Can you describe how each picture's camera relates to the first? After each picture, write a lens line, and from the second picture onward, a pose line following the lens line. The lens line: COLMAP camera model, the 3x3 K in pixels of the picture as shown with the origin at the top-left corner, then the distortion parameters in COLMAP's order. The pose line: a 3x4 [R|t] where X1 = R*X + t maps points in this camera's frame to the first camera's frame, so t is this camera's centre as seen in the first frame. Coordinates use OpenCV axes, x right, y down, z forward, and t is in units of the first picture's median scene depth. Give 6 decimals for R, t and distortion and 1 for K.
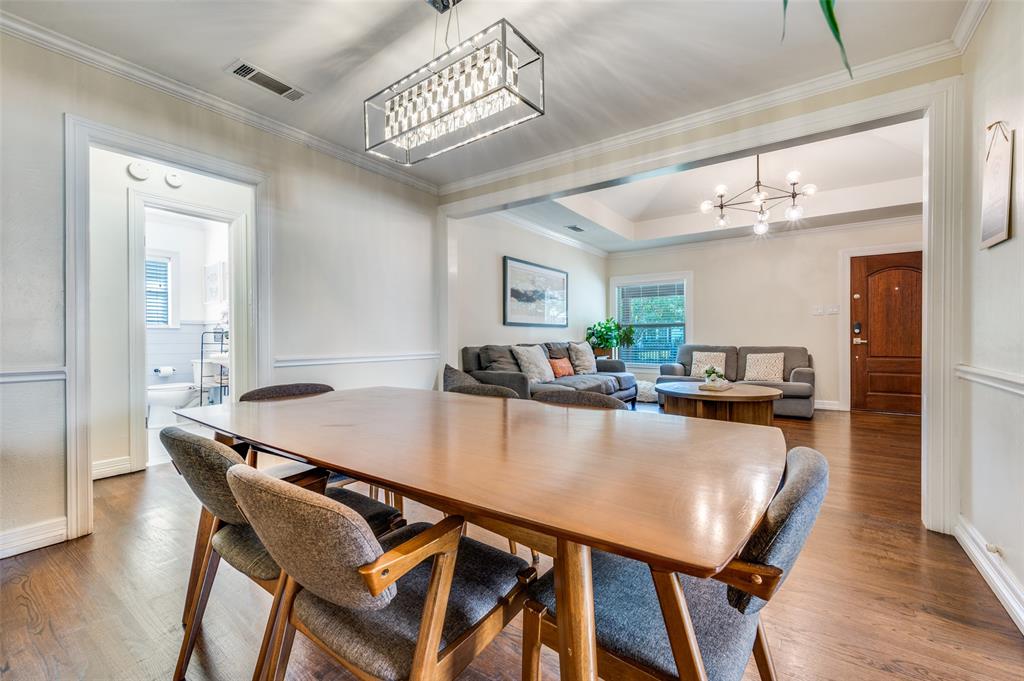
lens RADIAL K [[425.9, 0, 509.6], [0, 425.9, 339.8], [0, 0, 1]] dist [-0.000789, -0.000042]
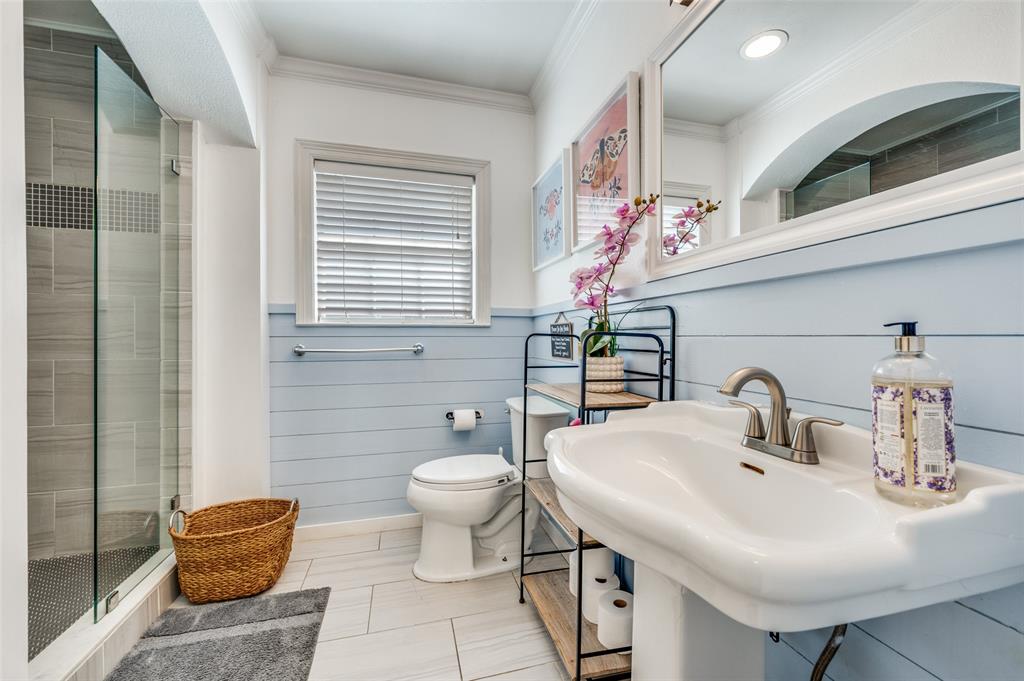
lens RADIAL K [[425.9, 0, 515.3], [0, 425.9, 338.9], [0, 0, 1]] dist [-0.000789, -0.000042]
pose [[0.778615, 0.004944, -0.627482, -0.466481], [-0.006317, 0.999980, 0.000040, -0.012880], [0.627470, 0.003932, 0.778631, 0.662861]]
